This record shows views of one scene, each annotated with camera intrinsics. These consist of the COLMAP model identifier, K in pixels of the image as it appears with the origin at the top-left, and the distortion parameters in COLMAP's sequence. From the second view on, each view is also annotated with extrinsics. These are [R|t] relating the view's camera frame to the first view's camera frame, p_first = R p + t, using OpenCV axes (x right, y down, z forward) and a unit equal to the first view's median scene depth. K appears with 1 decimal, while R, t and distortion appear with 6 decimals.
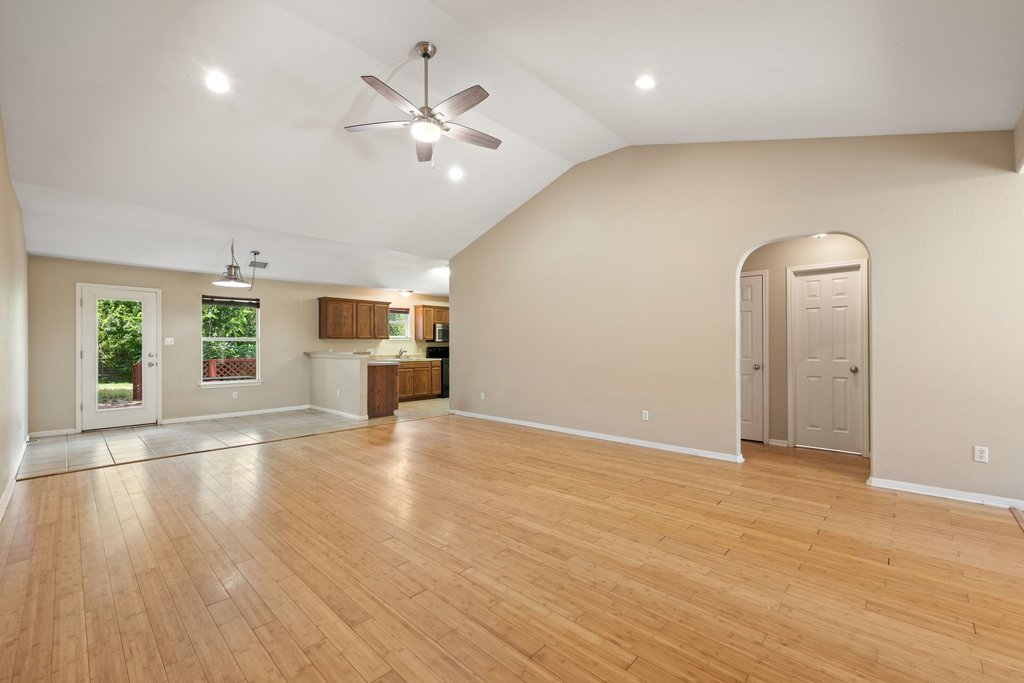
lens RADIAL K [[423.9, 0, 512.1], [0, 423.9, 345.8], [0, 0, 1]] dist [-0.000556, -0.000100]
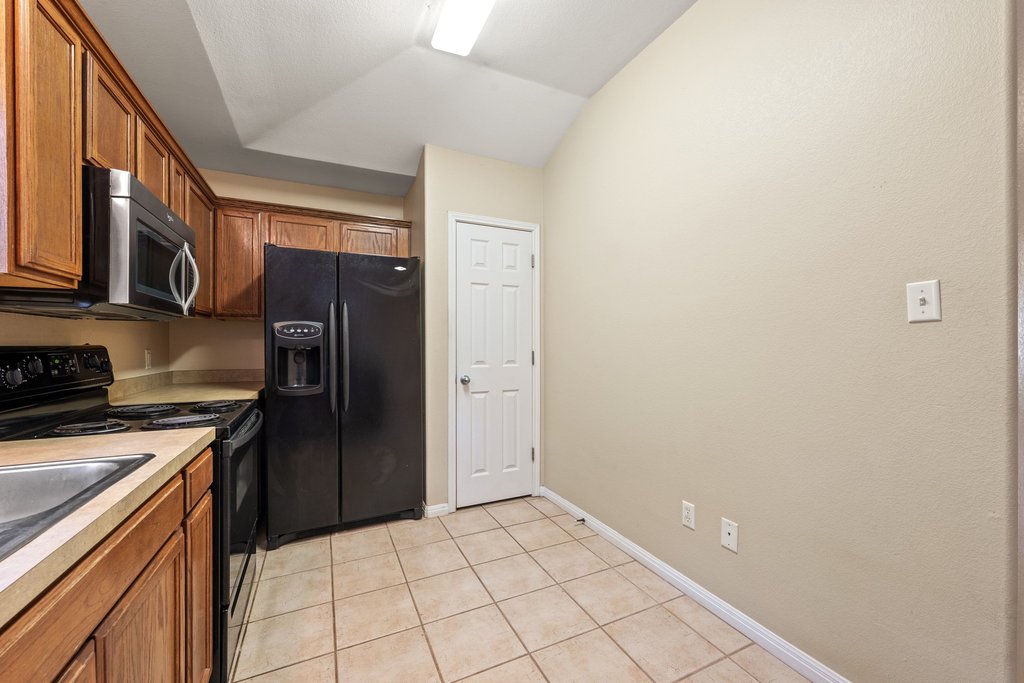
lens RADIAL K [[405.0, 0, 512.4], [0, 405.0, 344.6], [0, 0, 1]] dist [0.000164, 0.000356]
pose [[0.362018, 0.002043, 0.932169, -0.423106], [0.000922, 0.999996, -0.002550, 0.004514], [-0.932171, 0.001782, 0.362015, 1.396546]]
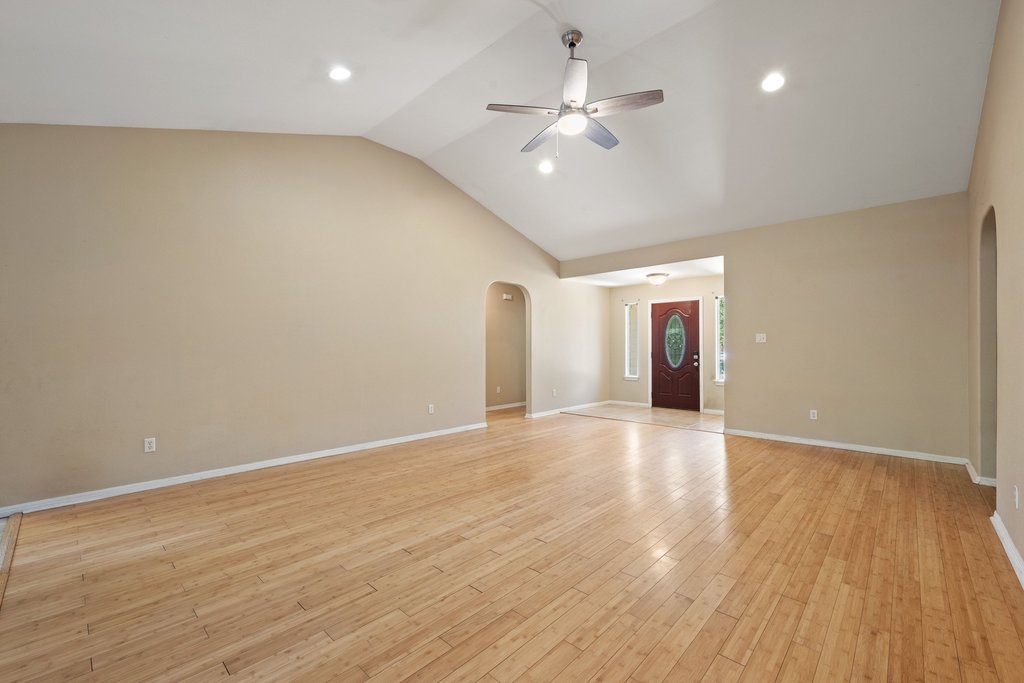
lens RADIAL K [[423.9, 0, 512.1], [0, 423.9, 345.8], [0, 0, 1]] dist [-0.000556, -0.000100]
pose [[-0.006574, 0.008090, 0.999946, -0.676405], [0.000685, 0.999967, -0.008085, 0.004803], [-0.999978, 0.000632, -0.006579, 0.663039]]
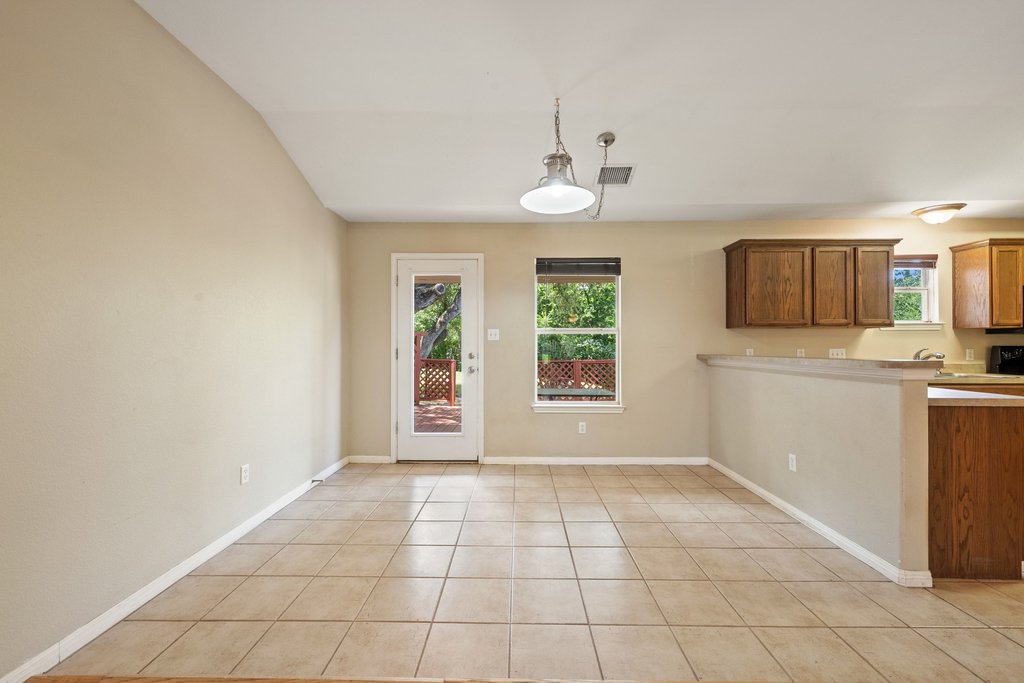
lens RADIAL K [[405.0, 0, 512.4], [0, 405.0, 344.6], [0, 0, 1]] dist [0.000164, 0.000356]
pose [[0.676016, 0.001811, -0.736884, -0.382386], [-0.002691, 0.999996, -0.000011, 0.004511], [0.736882, 0.001991, 0.676019, 0.683092]]
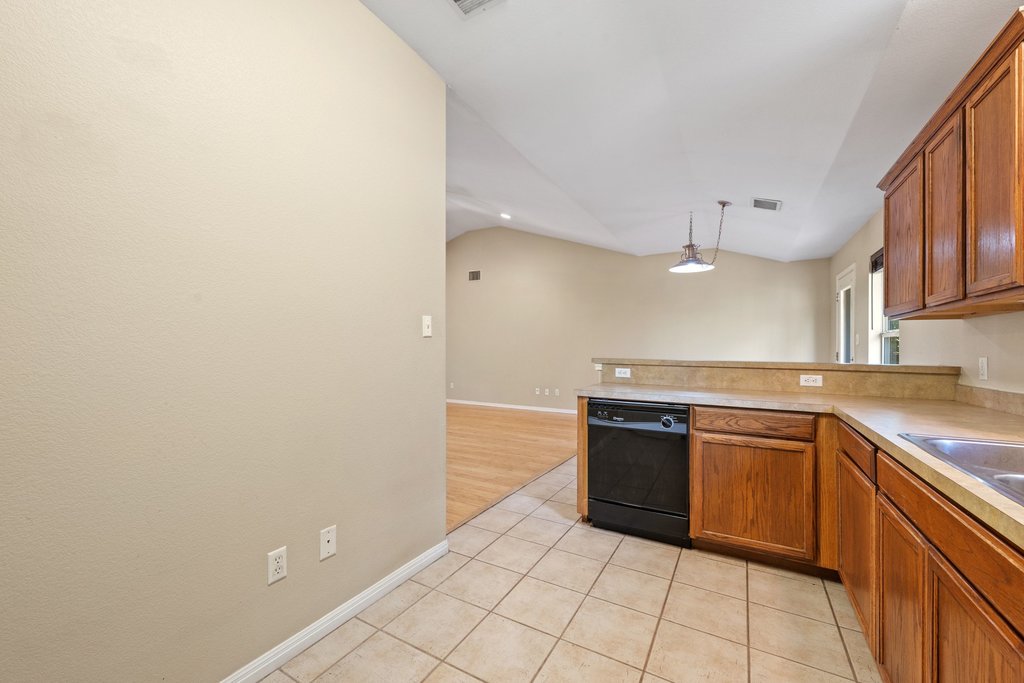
lens RADIAL K [[405.0, 0, 512.4], [0, 405.0, 344.6], [0, 0, 1]] dist [0.000164, 0.000356]
pose [[-0.971258, -0.002247, -0.238019, -0.156374], [-0.000598, 0.999975, -0.006999, 0.002512], [0.238029, -0.006655, -0.971235, 1.663926]]
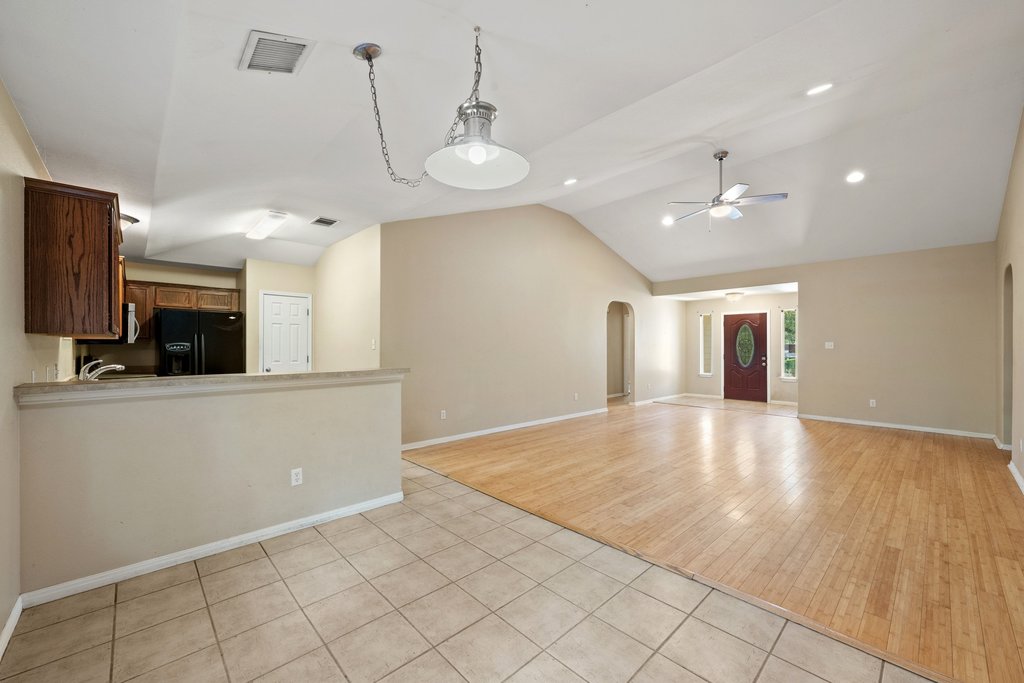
lens RADIAL K [[405.0, 0, 512.4], [0, 405.0, 344.6], [0, 0, 1]] dist [0.000164, 0.000356]
pose [[0.053561, 0.006464, 0.998544, -0.969816], [-0.002238, 0.999977, -0.006353, -0.012183], [-0.998562, -0.001895, 0.053575, 0.962359]]
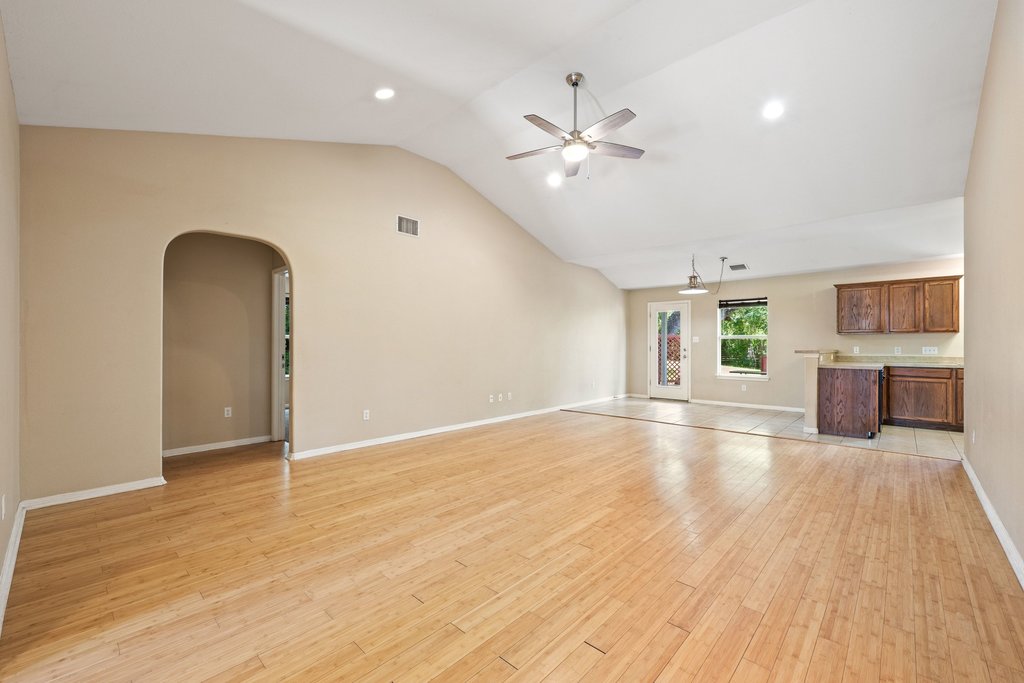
lens RADIAL K [[421.9, 0, 512.3], [0, 421.9, 344.5], [0, 0, 1]] dist [-0.001398, -0.000118]
pose [[0.012012, 0.004429, -0.999918, 0.531911], [0.000413, 0.999990, 0.004435, -0.001028], [0.999928, -0.000466, 0.012010, 0.474898]]
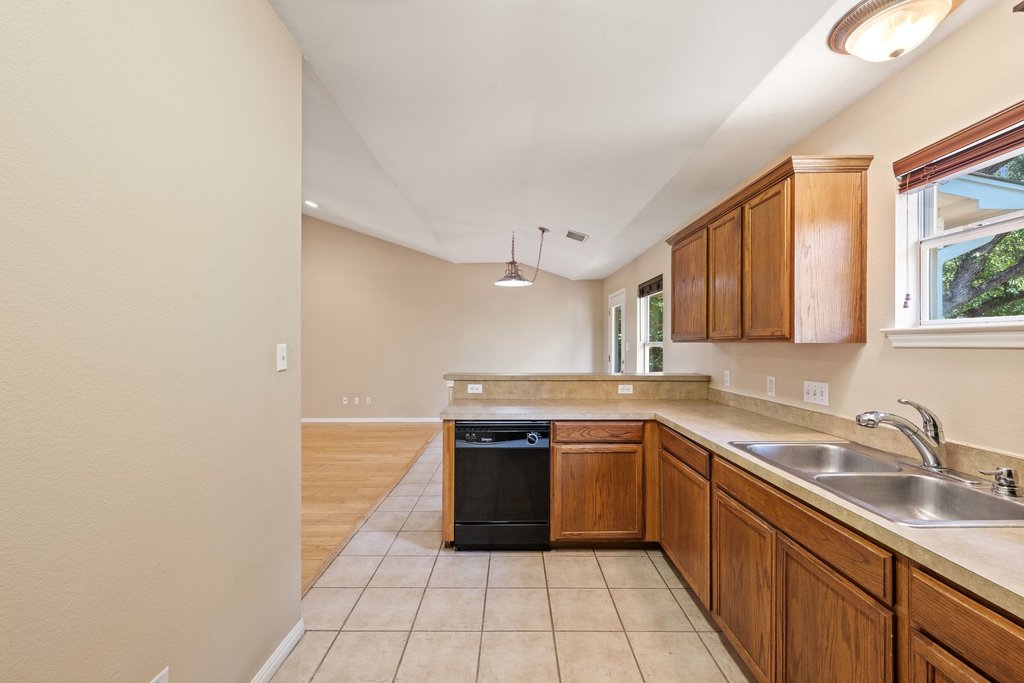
lens RADIAL K [[405.3, 0, 509.8], [0, 405.3, 338.8], [0, 0, 1]] dist [0.000659, 0.000119]
pose [[-0.731180, 0.001631, -0.682183, -0.091476], [0.007492, 0.999956, -0.005639, -0.026506], [0.682143, -0.009234, -0.731160, 1.610930]]
